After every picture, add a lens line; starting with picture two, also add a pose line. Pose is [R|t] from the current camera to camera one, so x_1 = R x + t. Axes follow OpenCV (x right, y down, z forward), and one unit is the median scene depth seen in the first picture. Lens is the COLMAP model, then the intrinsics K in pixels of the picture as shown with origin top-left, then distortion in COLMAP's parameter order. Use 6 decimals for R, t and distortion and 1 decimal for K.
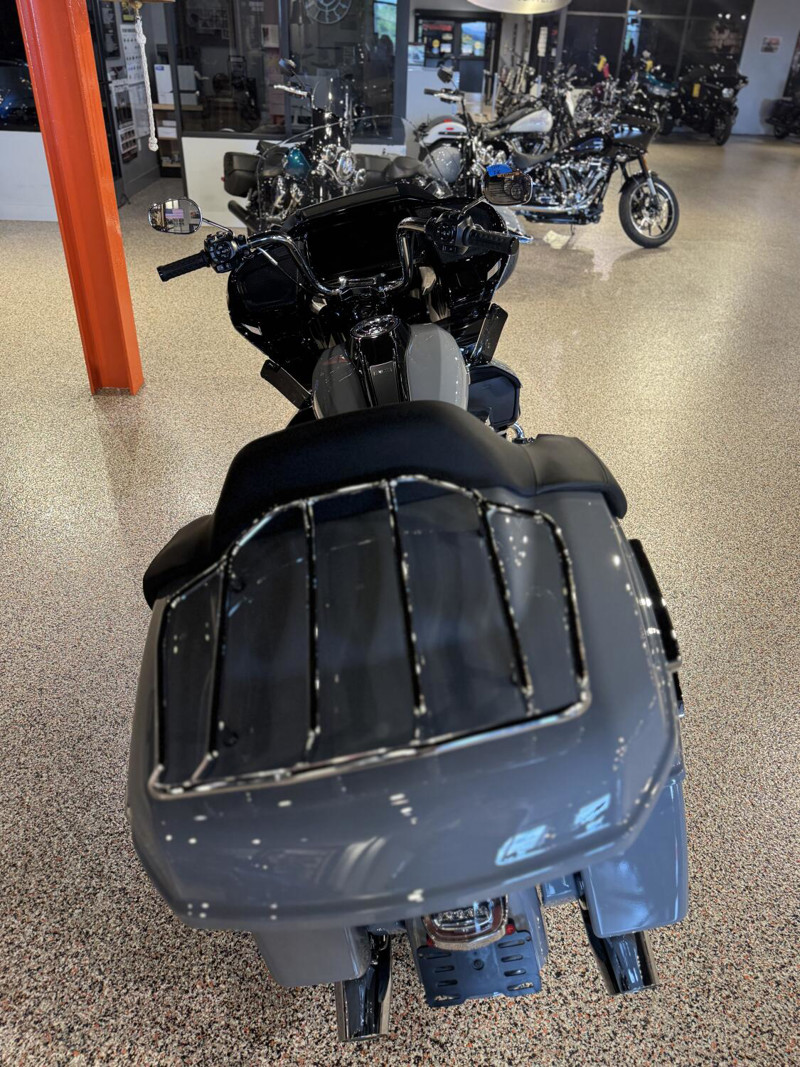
lens RADIAL K [[769.6, 0, 400.0], [0, 769.6, 533.5], [0, 0, 1]] dist [0.002618, -0.002806]
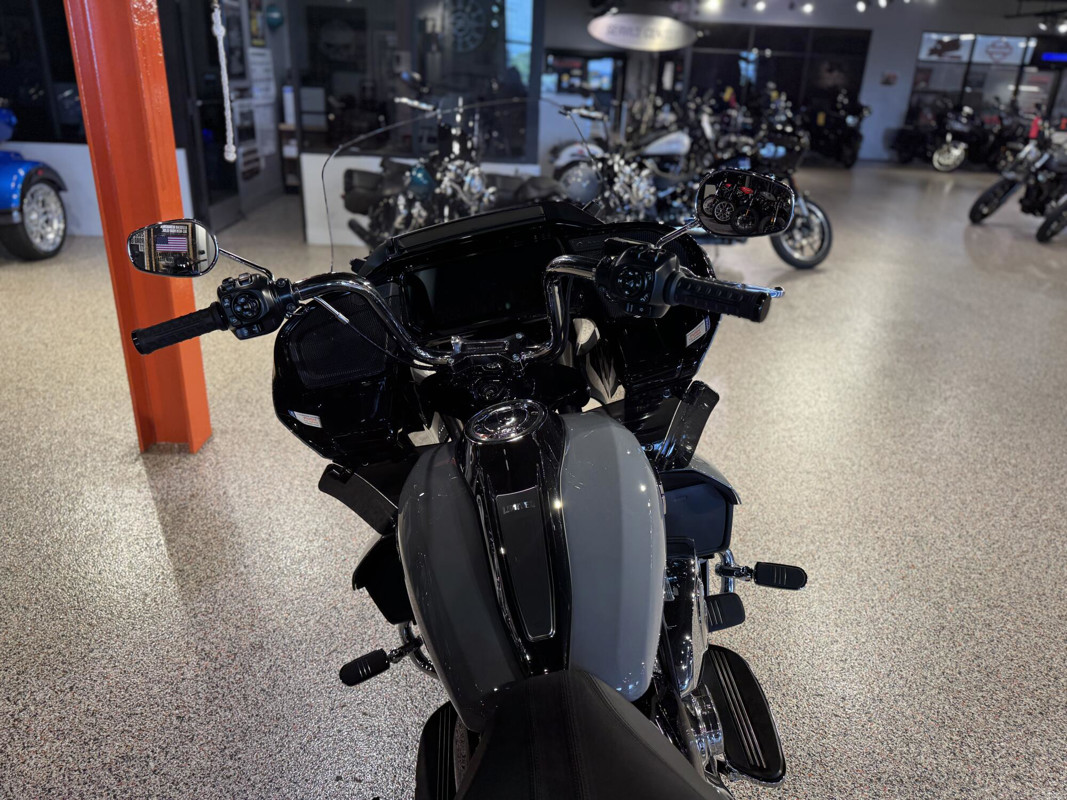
lens RADIAL K [[777.9, 0, 521.2], [0, 777.9, 400.1], [0, 0, 1]] dist [0.084218, -0.110367]
pose [[0.999929, 0.008010, -0.008870, -0.004386], [-0.009476, 0.983628, -0.179963, -0.053426], [0.007283, 0.180034, 0.983633, 0.119600]]
